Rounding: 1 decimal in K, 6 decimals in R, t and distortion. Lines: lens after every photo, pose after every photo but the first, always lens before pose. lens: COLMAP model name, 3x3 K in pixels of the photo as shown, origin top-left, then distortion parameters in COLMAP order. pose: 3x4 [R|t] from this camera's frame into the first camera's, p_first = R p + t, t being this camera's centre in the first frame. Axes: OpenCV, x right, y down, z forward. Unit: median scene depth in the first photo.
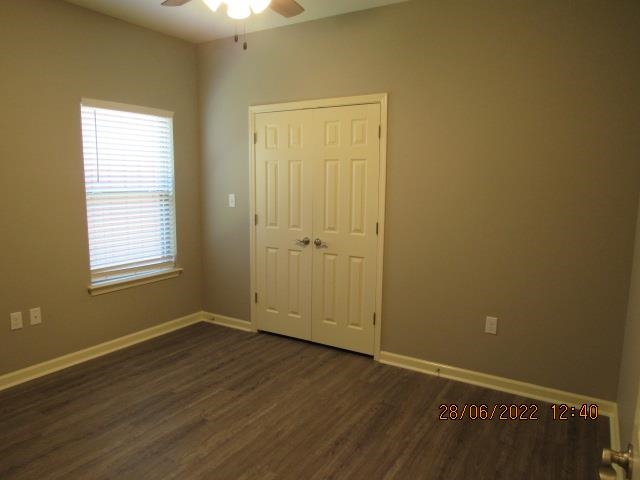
lens RADIAL K [[460.3, 0, 320.0], [0, 460.3, 240.0], [0, 0, 1]] dist [-0.030190, 0.006845]
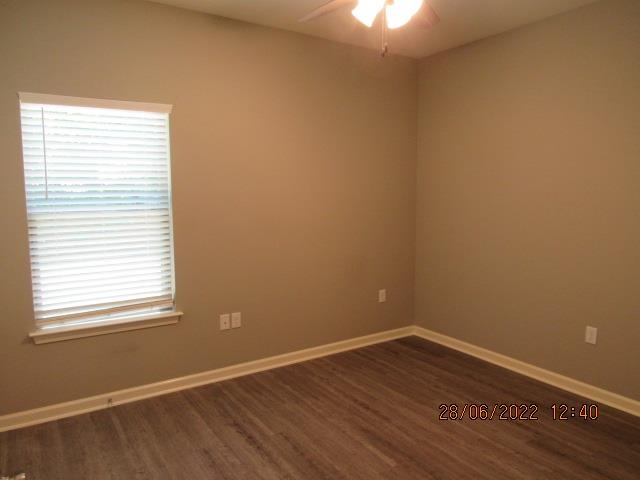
lens RADIAL K [[461.3, 0, 320.9], [0, 461.3, 250.7], [0, 0, 1]] dist [0.001764, 0.002734]
pose [[0.892110, 0.034888, -0.450469, 0.242430], [-0.037785, 0.999283, 0.002563, -0.050316], [0.450235, 0.014734, 0.892788, 0.426999]]
